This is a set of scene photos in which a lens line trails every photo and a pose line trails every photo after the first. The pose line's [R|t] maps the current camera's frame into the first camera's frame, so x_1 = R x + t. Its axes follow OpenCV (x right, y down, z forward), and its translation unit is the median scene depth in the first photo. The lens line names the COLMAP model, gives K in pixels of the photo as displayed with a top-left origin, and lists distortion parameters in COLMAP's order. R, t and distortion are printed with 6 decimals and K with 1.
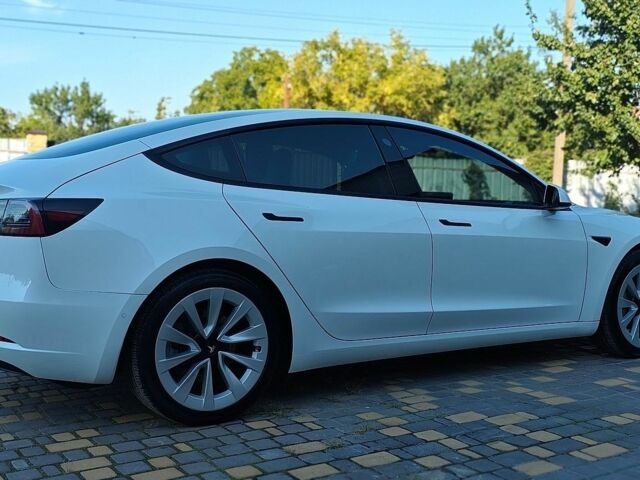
lens RADIAL K [[835.2, 0, 320.3], [0, 835.2, 239.3], [0, 0, 1]] dist [0.048592, 0.000000]
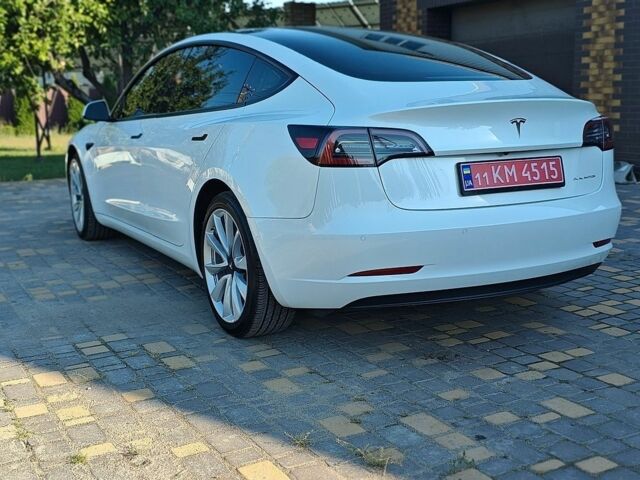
lens RADIAL K [[835.2, 0, 319.4], [0, 835.2, 242.8], [0, 0, 1]] dist [0.048592, 0.000000]
pose [[0.058989, -0.196134, 0.978801, -1.348699], [0.074181, 0.978659, 0.191635, -0.112624], [-0.995499, 0.061304, 0.072279, 1.164645]]
